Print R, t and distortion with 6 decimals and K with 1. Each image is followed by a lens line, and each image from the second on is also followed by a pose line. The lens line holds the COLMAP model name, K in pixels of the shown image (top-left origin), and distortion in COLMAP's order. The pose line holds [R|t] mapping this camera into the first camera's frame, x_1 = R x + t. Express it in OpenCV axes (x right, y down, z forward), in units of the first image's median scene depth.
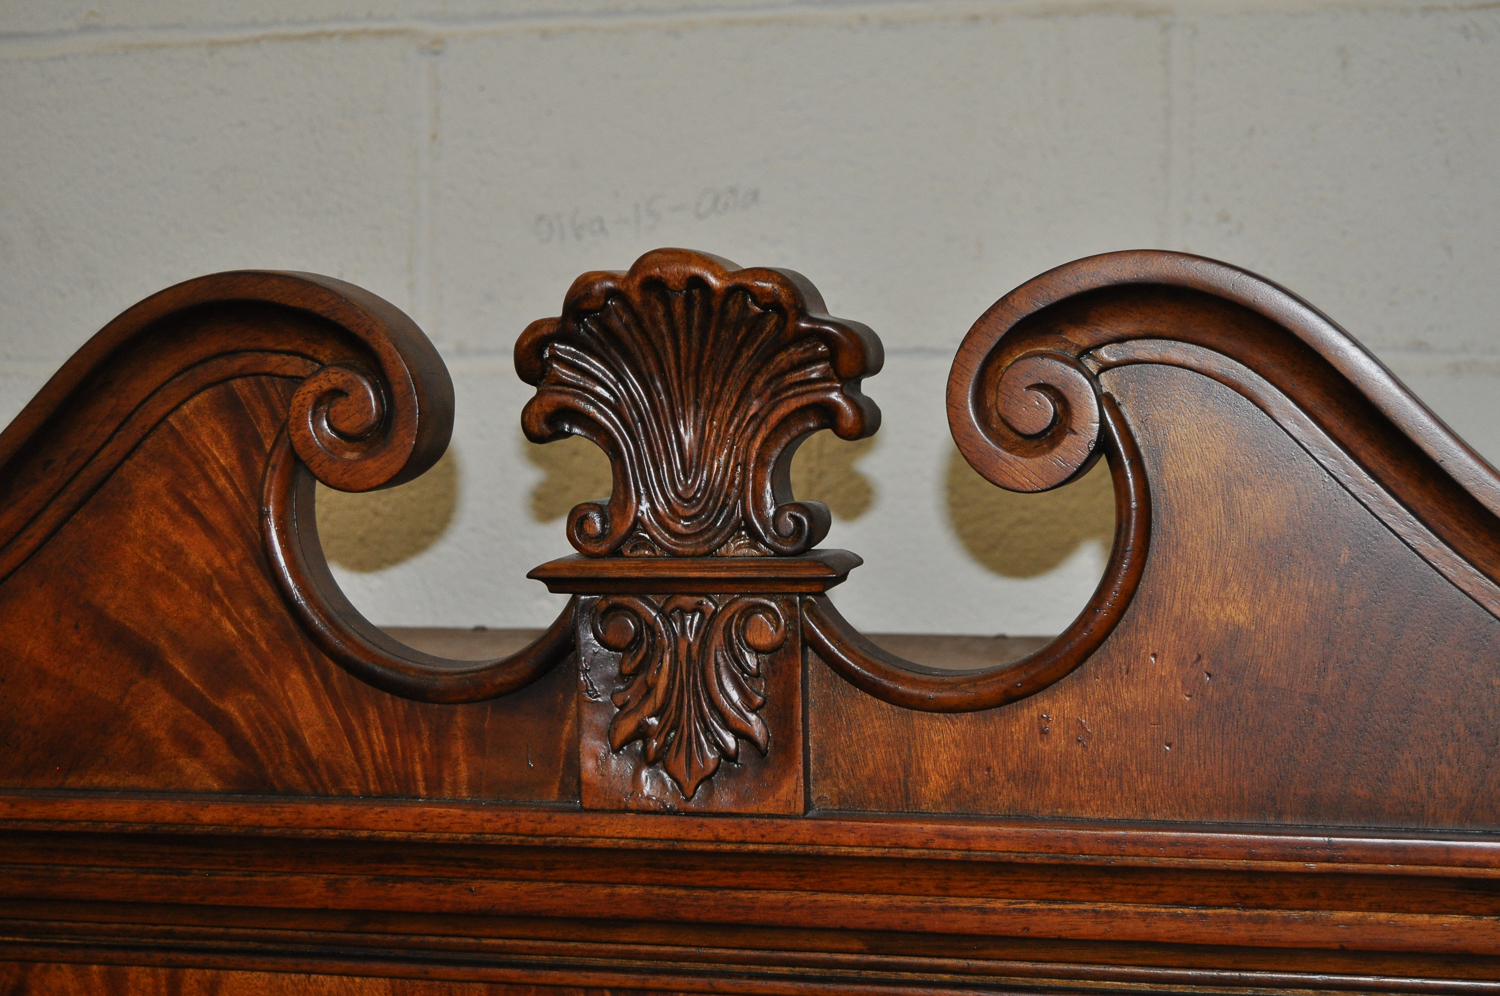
lens RADIAL K [[2729.6, 0, 750.0], [0, 2729.6, 498.0], [0, 0, 1]] dist [0.001679, -0.068032]
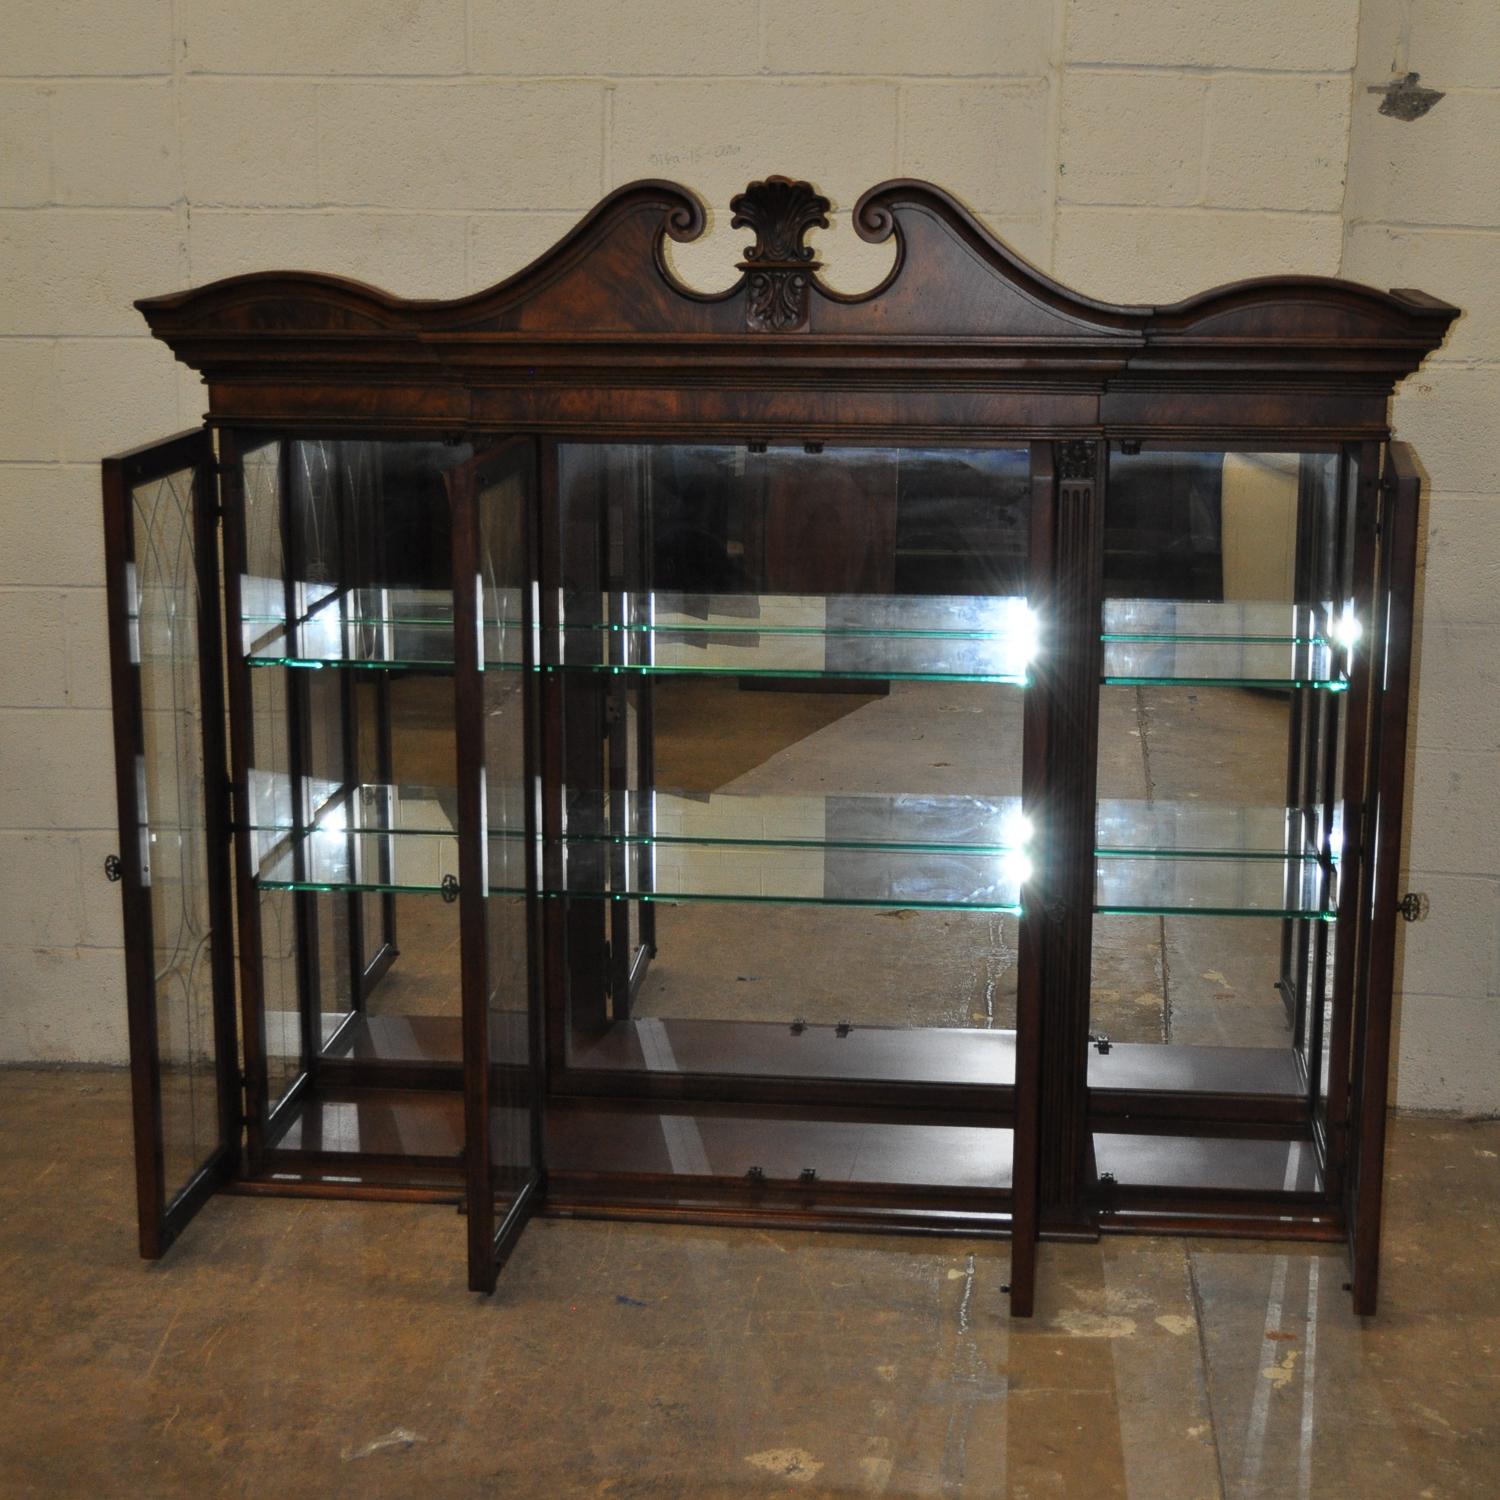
lens RADIAL K [[2715.4, 0, 726.4], [0, 2715.4, 724.4], [0, 0, 1]] dist [-0.029808, 0.106556]
pose [[0.992064, -0.007512, 0.125511, -0.544923], [-0.007699, 0.992712, 0.120264, 0.198021], [-0.125499, -0.120275, 0.984776, -2.595125]]
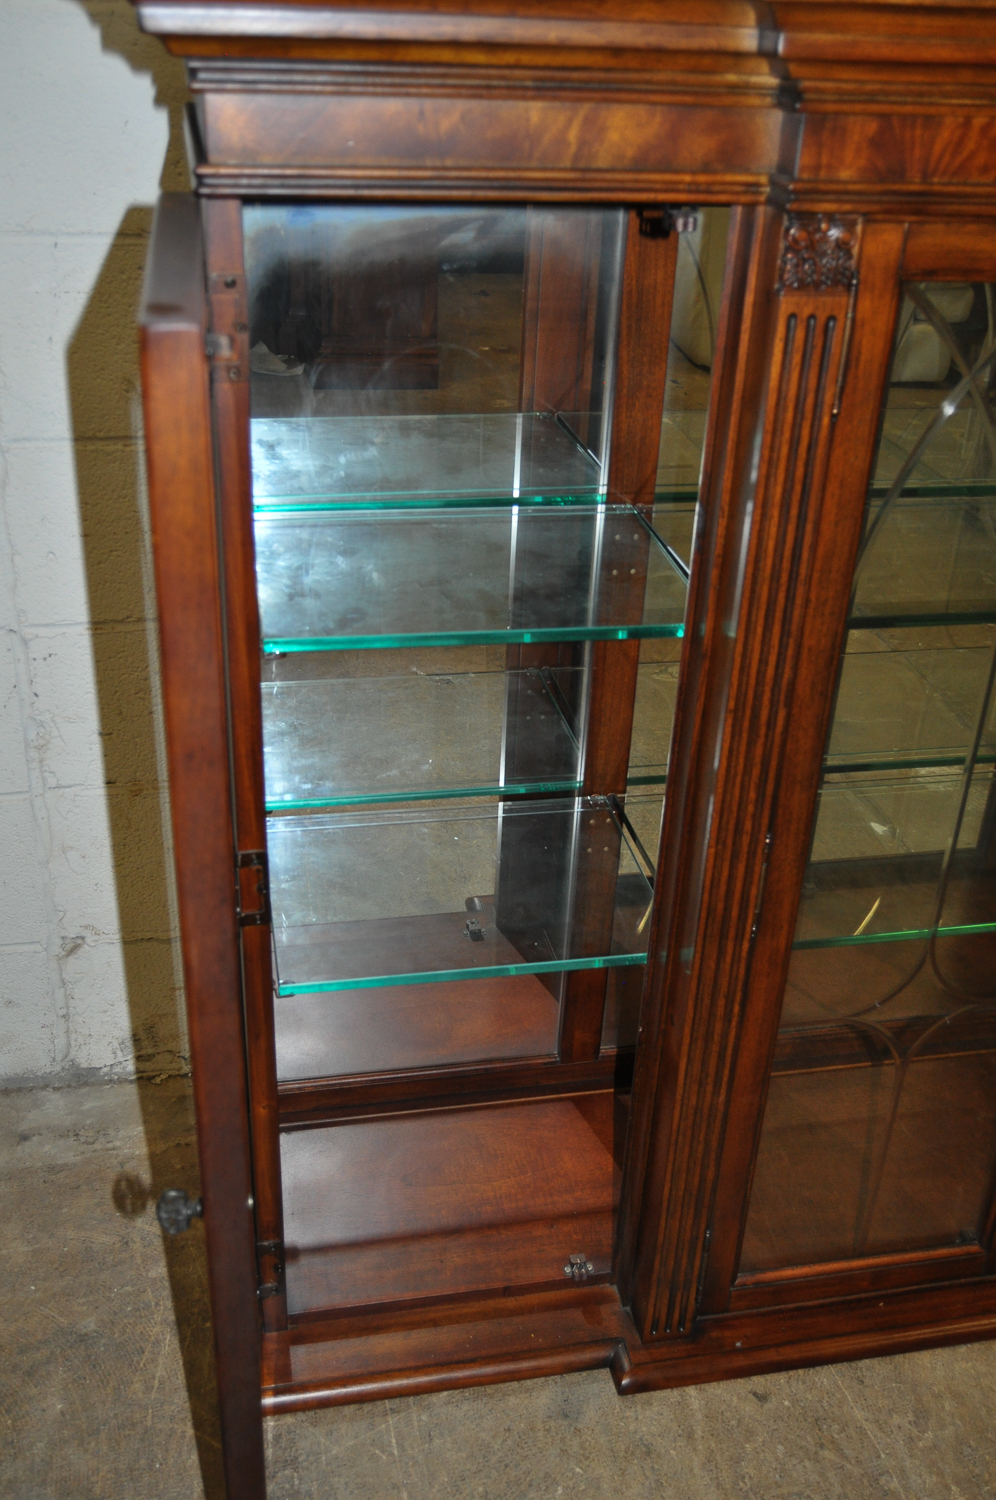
lens RADIAL K [[1481.0, 0, 498.0], [0, 1481.0, 750.0], [0, 0, 1]] dist [-0.014877, -0.011034]
pose [[0.903376, -0.156272, 0.399362, -1.043951], [-0.019301, 0.915484, 0.401892, 0.189334], [-0.428414, -0.370767, 0.824010, 0.307924]]
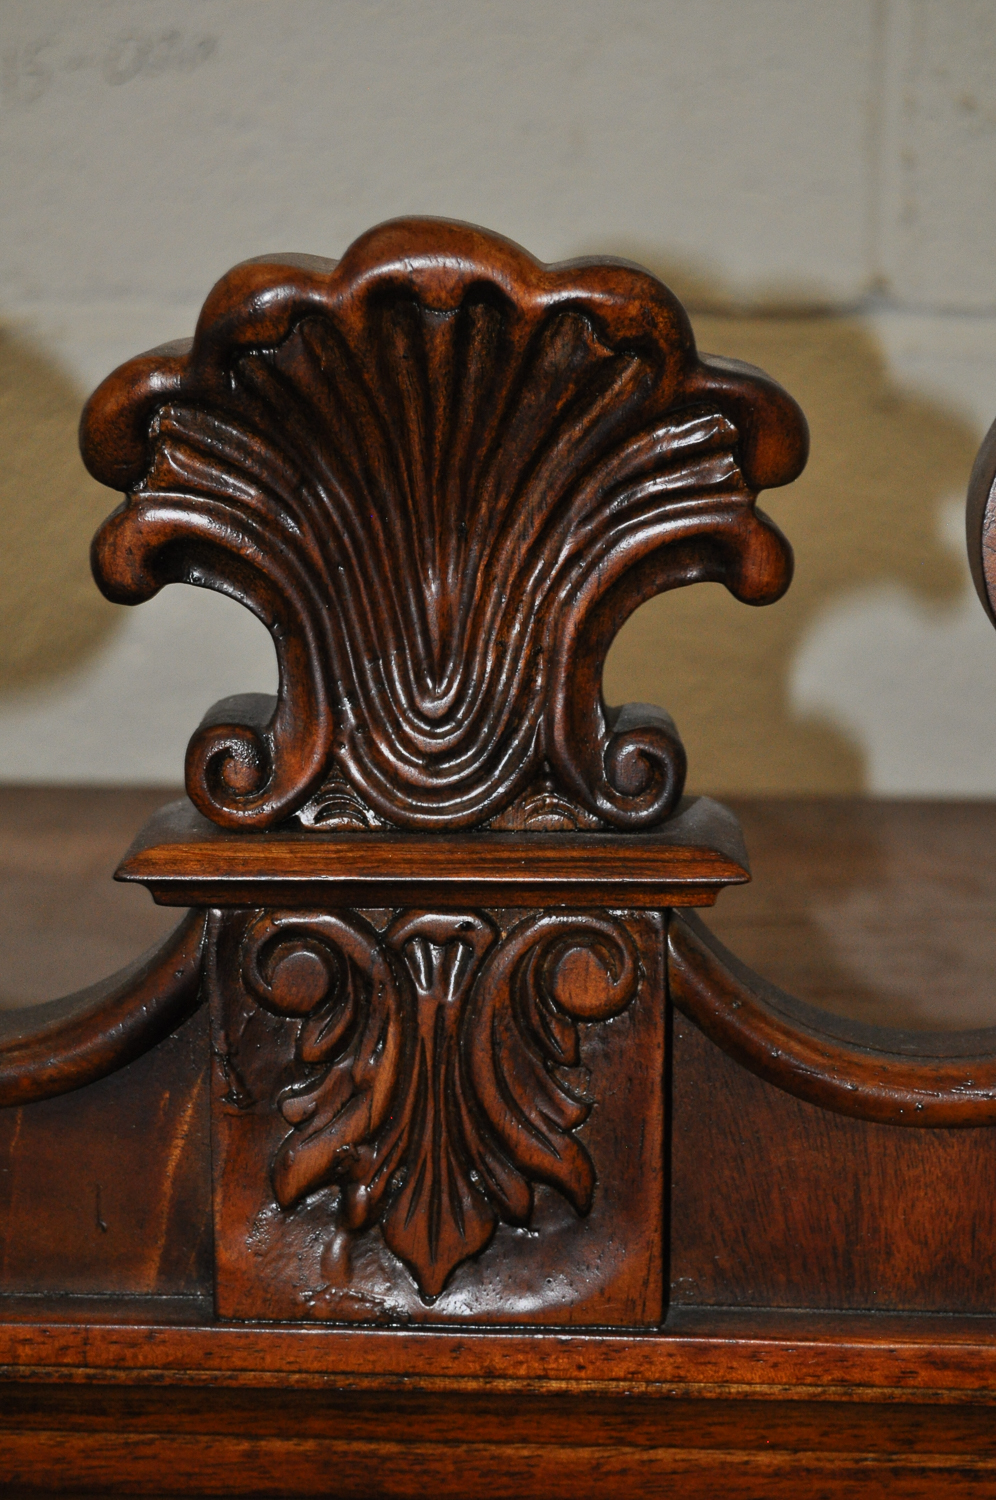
lens RADIAL K [[3300.2, 0, 498.0], [0, 3300.2, 750.0], [0, 0, 1]] dist [0.013398, -0.308907]
pose [[0.980944, -0.014399, 0.193754, -0.129257], [-0.008085, 0.993361, 0.114757, -0.063825], [-0.194120, -0.114137, 0.974315, 0.402137]]
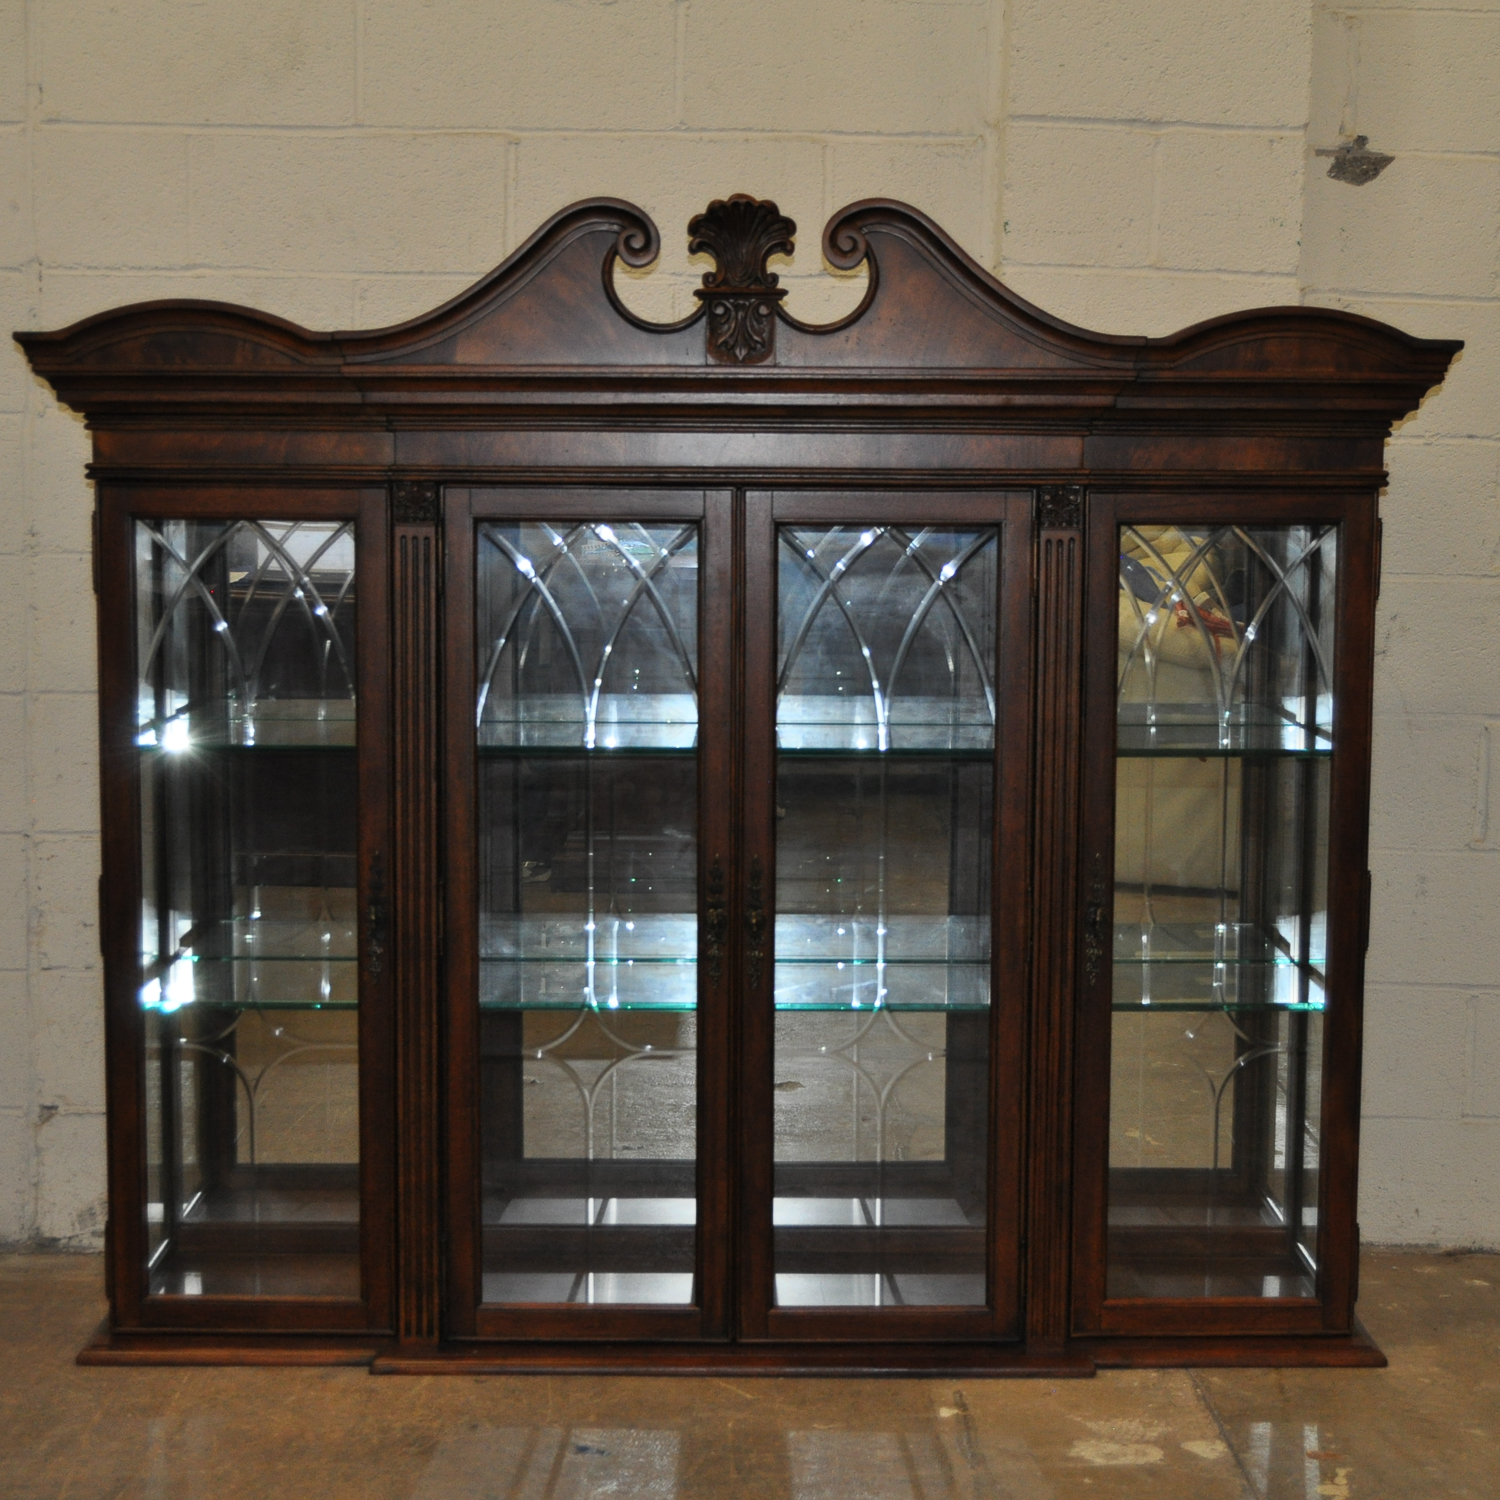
lens RADIAL K [[2837.9, 0, 750.0], [0, 2837.9, 750.0], [0, 0, 1]] dist [-0.013666, 0.003038]
pose [[0.968547, -0.000767, 0.248829, -0.869573], [-0.003106, 0.999880, 0.015174, 0.530033], [-0.248811, -0.015470, 0.968429, -2.348872]]
